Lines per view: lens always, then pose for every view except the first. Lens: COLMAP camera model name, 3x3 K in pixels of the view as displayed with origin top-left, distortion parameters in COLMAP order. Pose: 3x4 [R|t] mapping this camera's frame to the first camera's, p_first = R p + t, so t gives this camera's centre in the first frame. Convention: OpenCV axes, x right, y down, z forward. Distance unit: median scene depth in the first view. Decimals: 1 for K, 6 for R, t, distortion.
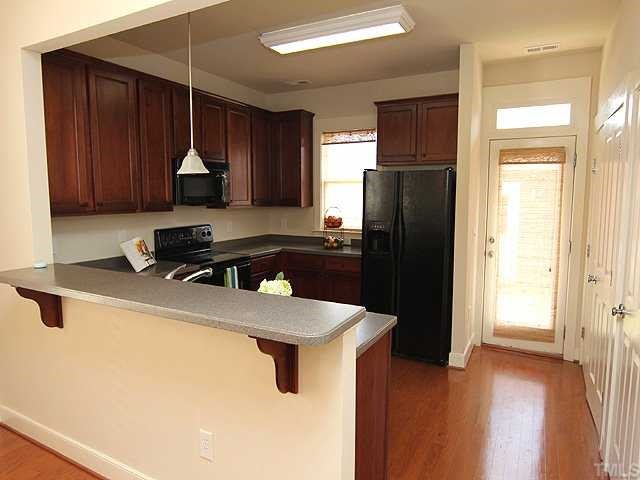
lens RADIAL K [[410.5, 0, 319.5], [0, 410.5, 241.1], [0, 0, 1]] dist [-0.024811, 0.006576]
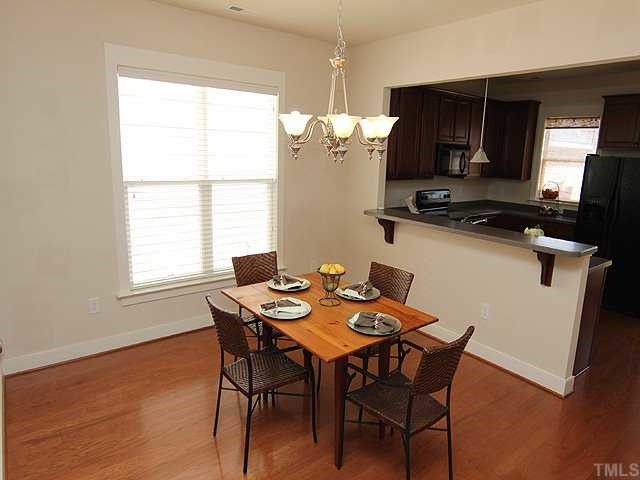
lens RADIAL K [[410.5, 0, 323.0], [0, 410.5, 227.6], [0, 0, 1]] dist [-0.024811, 0.006576]
pose [[0.916531, 0.105224, -0.385875, -0.110138], [-0.080707, 0.993583, 0.079244, 0.011011], [0.391737, -0.041486, 0.919141, -0.395064]]
